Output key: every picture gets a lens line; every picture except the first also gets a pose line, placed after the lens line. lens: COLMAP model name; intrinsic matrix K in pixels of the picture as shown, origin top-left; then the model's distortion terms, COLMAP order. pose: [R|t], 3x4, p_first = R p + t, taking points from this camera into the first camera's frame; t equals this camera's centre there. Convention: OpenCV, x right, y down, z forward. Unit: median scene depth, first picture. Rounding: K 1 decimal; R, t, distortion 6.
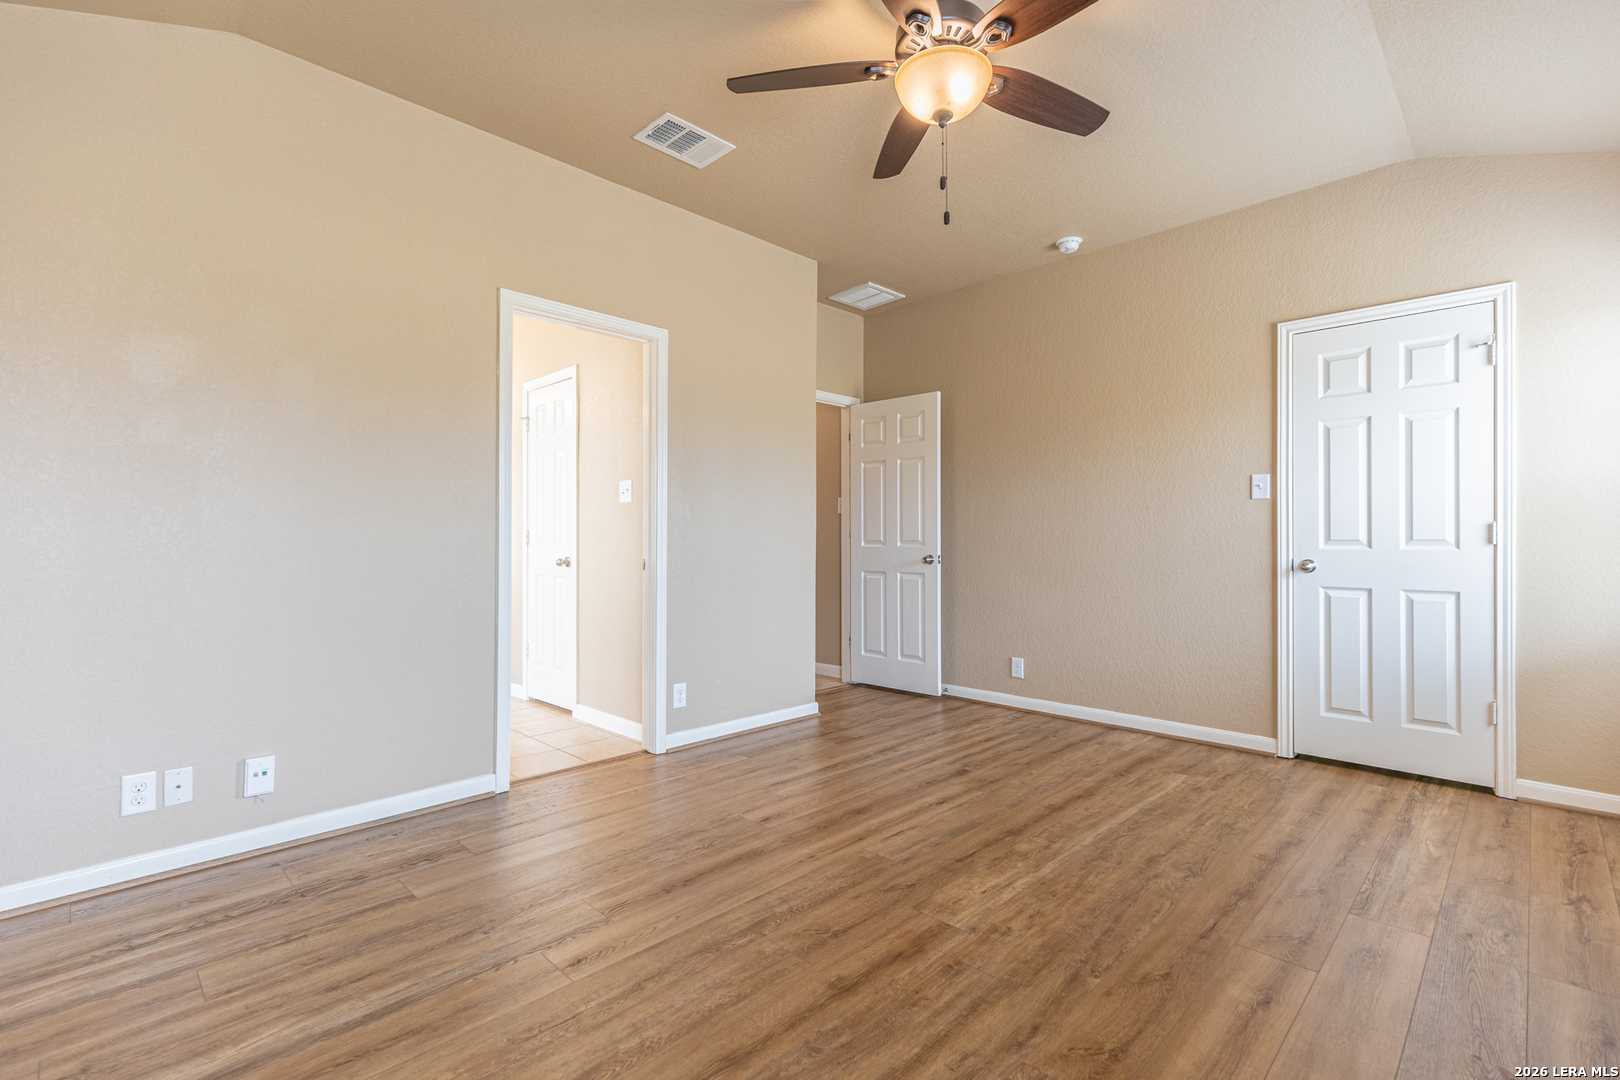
lens RADIAL K [[731.3, 0, 816.5], [0, 731.3, 534.3], [0, 0, 1]] dist [0.010440, -0.001246]
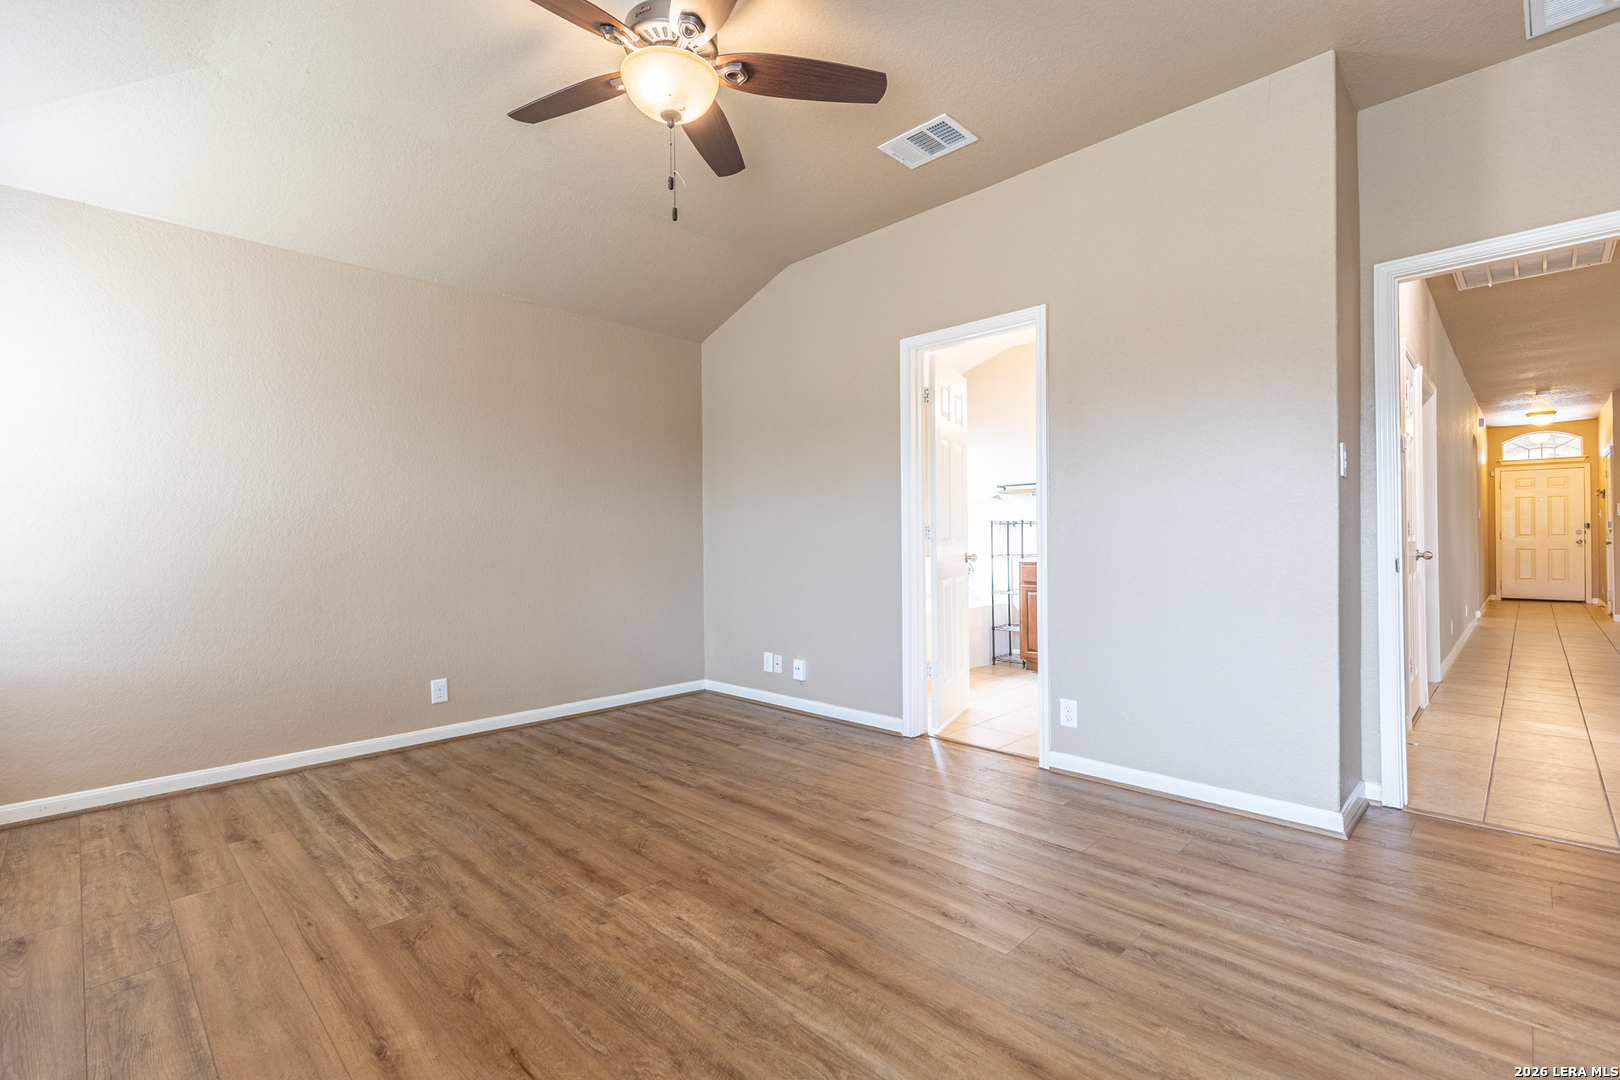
lens RADIAL K [[731.3, 0, 818.7], [0, 731.3, 532.2], [0, 0, 1]] dist [0.010440, -0.001246]
pose [[-0.001327, -0.009164, -0.999957, 1.094592], [0.020201, 0.999754, -0.009189, 0.008972], [0.999795, -0.020212, -0.001141, 1.116524]]
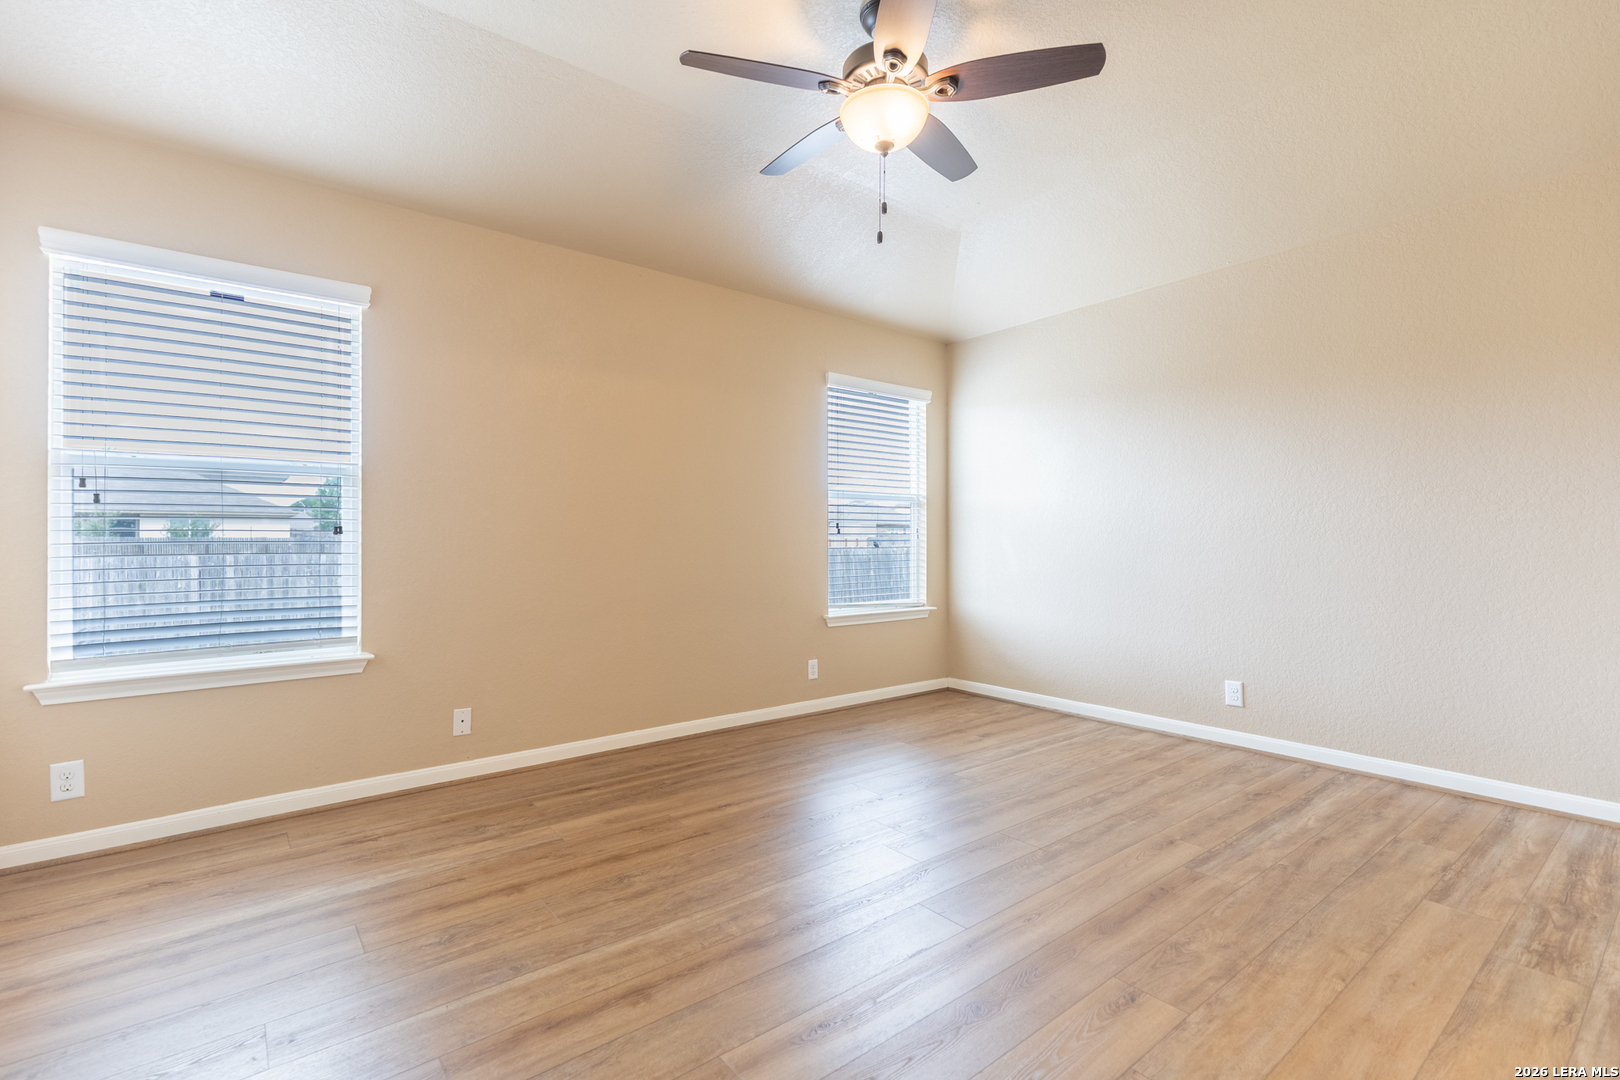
lens RADIAL K [[731.3, 0, 807.4], [0, 731.3, 543.8], [0, 0, 1]] dist [0.010440, -0.001246]
pose [[-0.991717, 0.004174, 0.128377, 0.138653], [0.003632, 0.999983, -0.004457, 0.017084], [-0.128394, -0.003954, -0.991715, 1.935457]]
